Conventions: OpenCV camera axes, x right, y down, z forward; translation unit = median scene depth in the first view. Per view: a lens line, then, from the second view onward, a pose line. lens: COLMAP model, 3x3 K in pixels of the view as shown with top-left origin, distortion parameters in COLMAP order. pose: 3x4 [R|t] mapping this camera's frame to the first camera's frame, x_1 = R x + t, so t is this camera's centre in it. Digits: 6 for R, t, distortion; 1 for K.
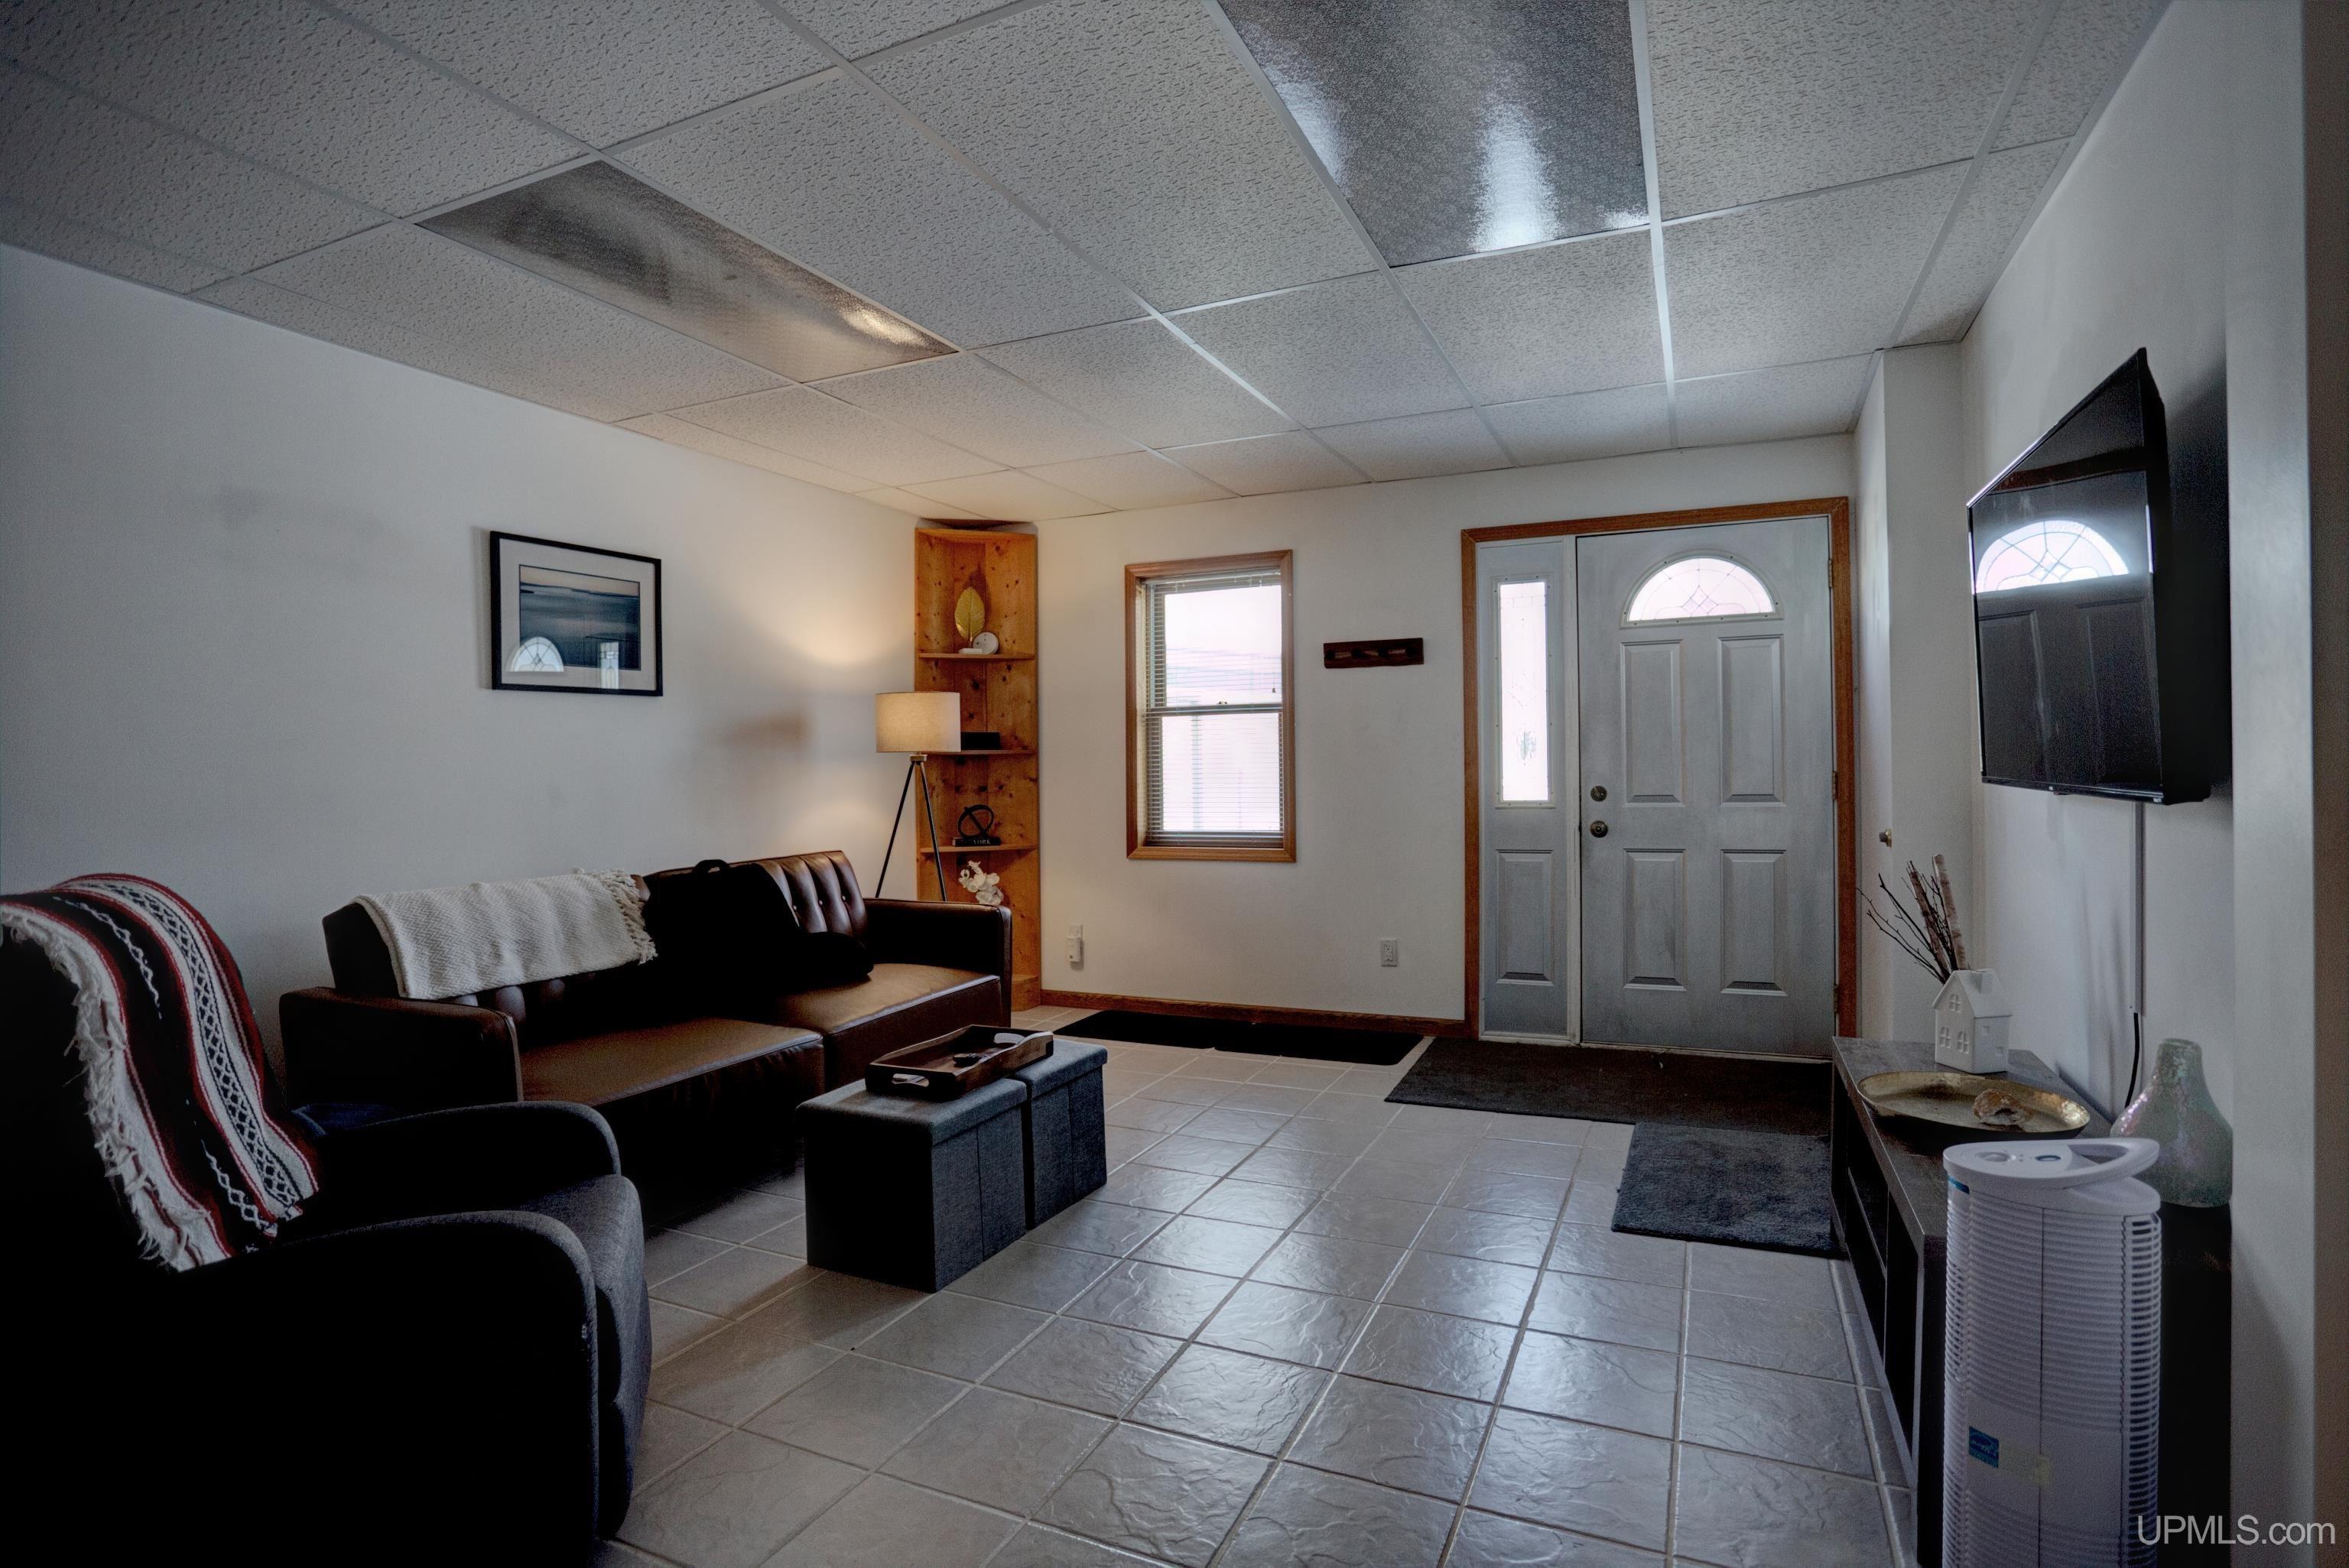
lens RADIAL K [[1162.9, 0, 1157.8], [0, 1162.9, 766.2], [0, 0, 1]] dist [-0.033345, 0.014223]
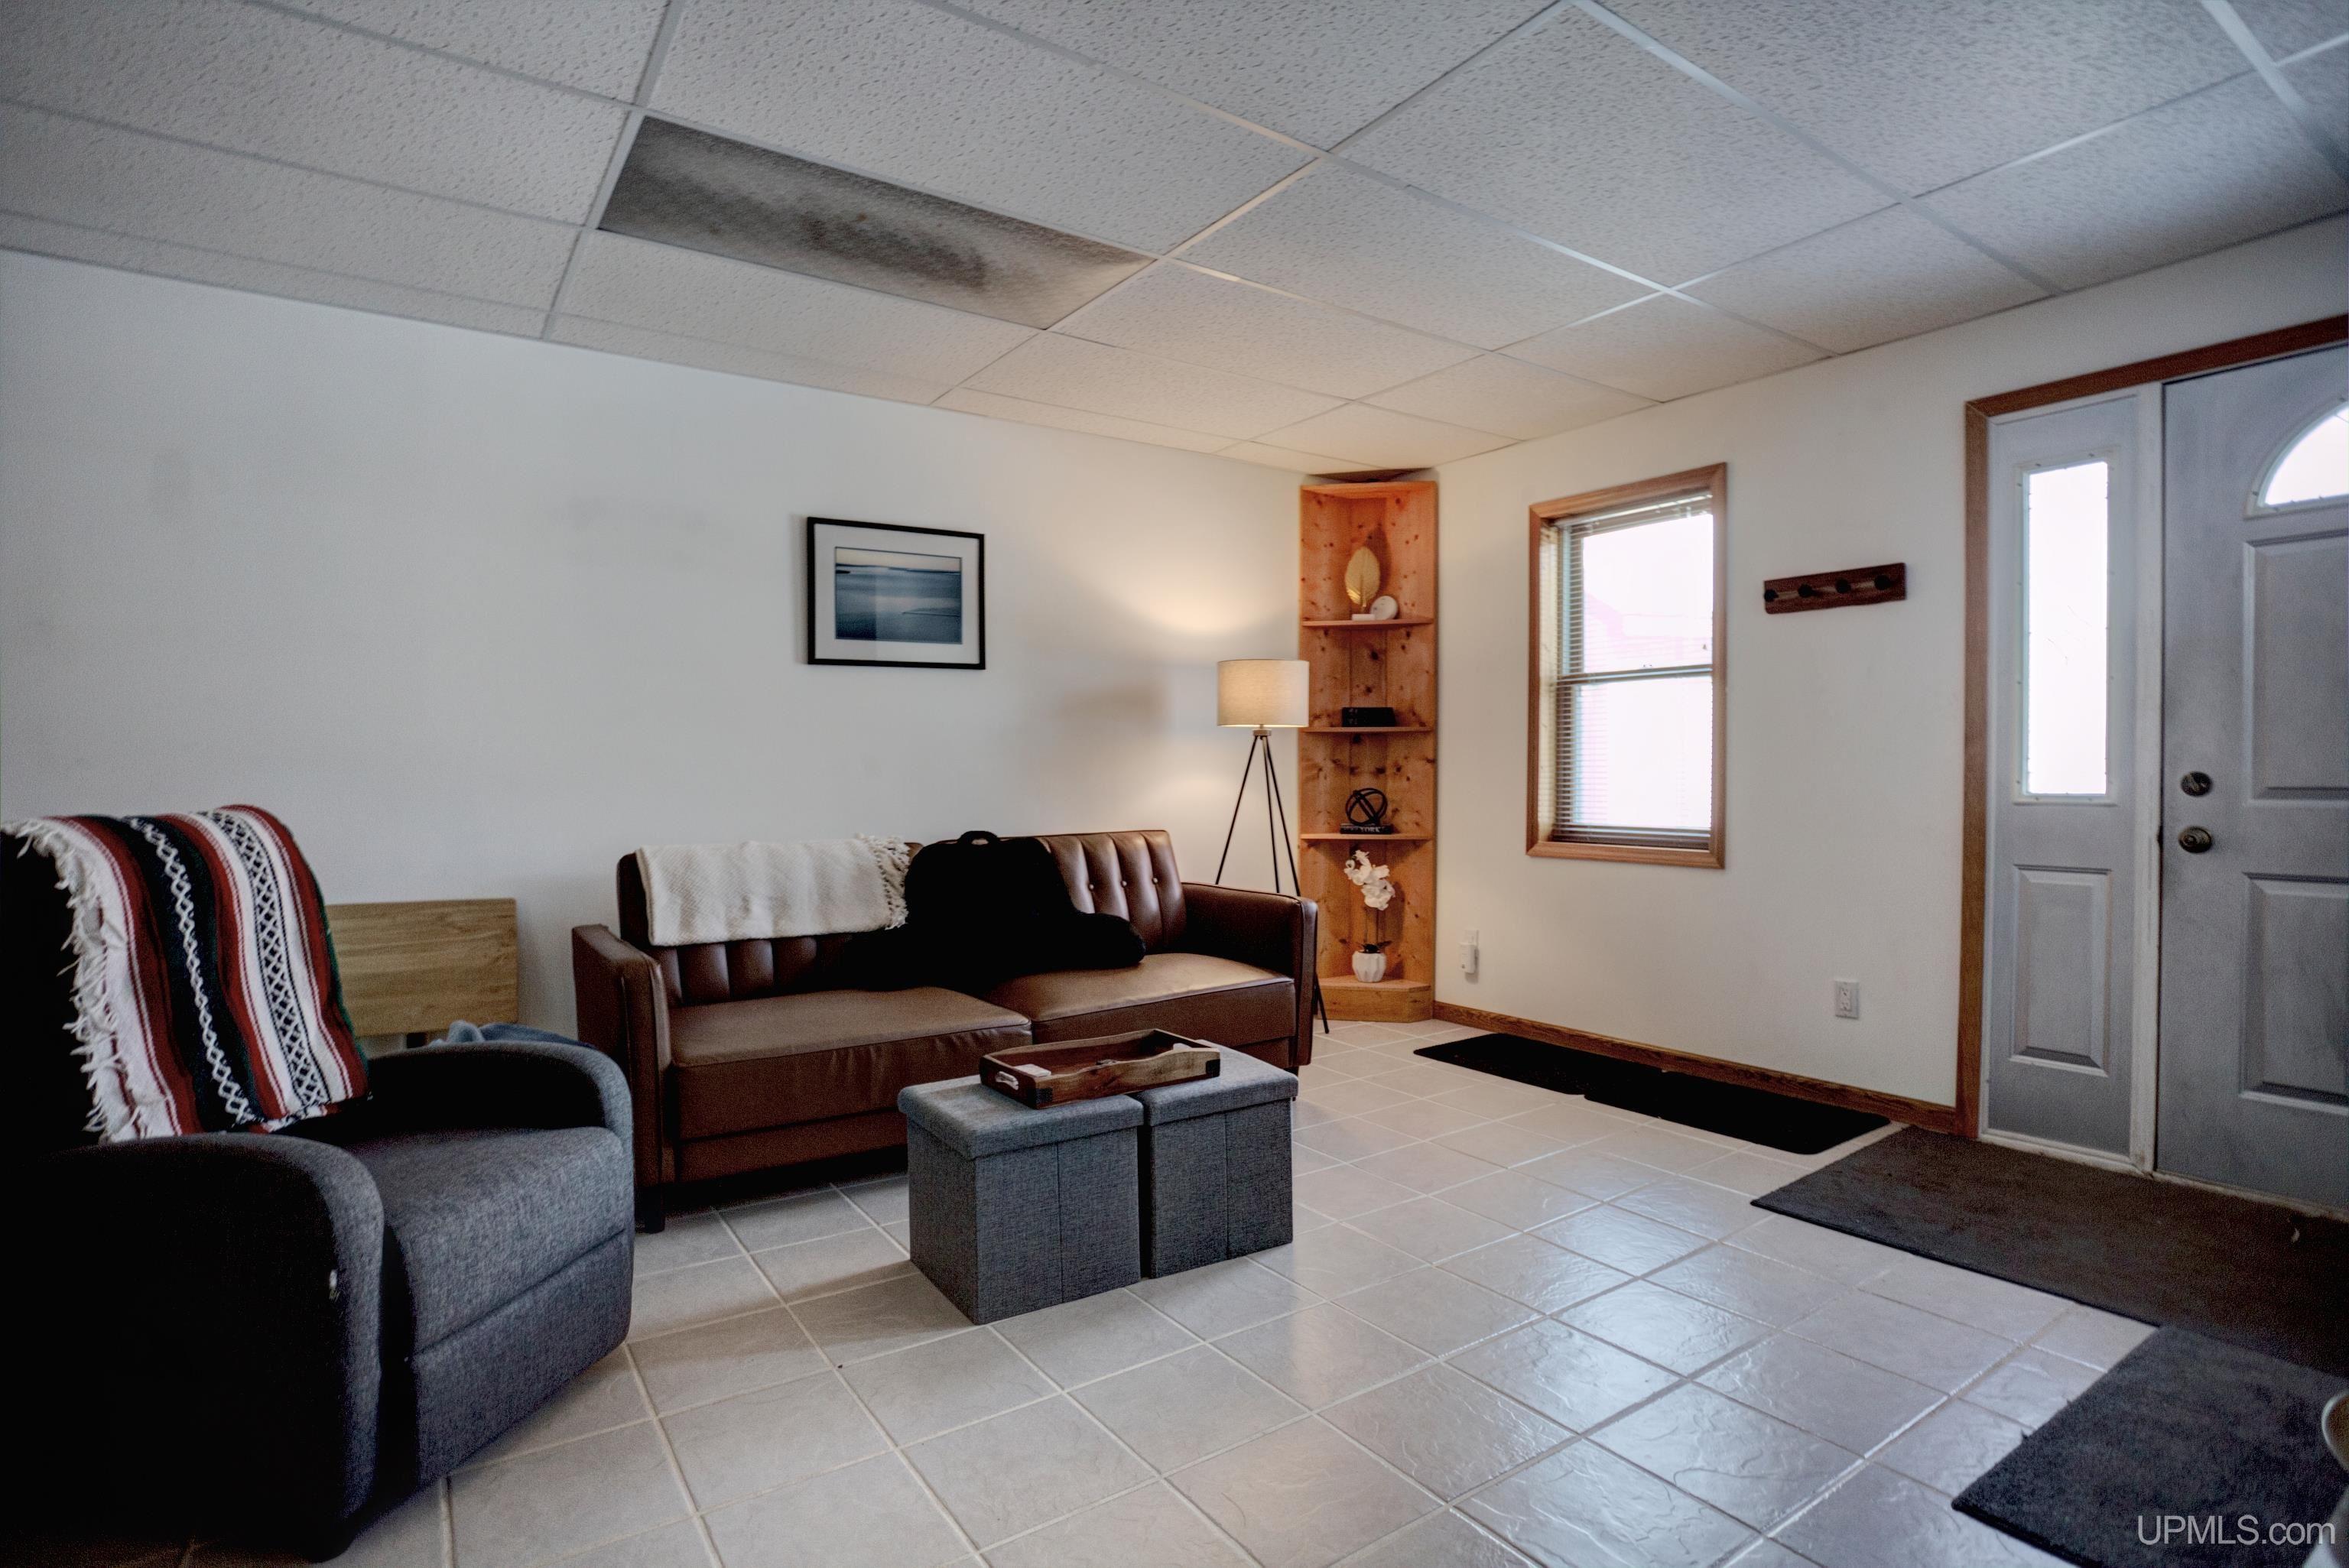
lens RADIAL K [[1162.9, 0, 1190.8], [0, 1162.9, 772.2], [0, 0, 1]] dist [-0.033345, 0.014223]
pose [[0.867295, 0.013651, -0.497607, 0.273135], [-0.009541, 0.999896, 0.010801, 0.019372], [0.497703, -0.004620, 0.867335, 0.238561]]
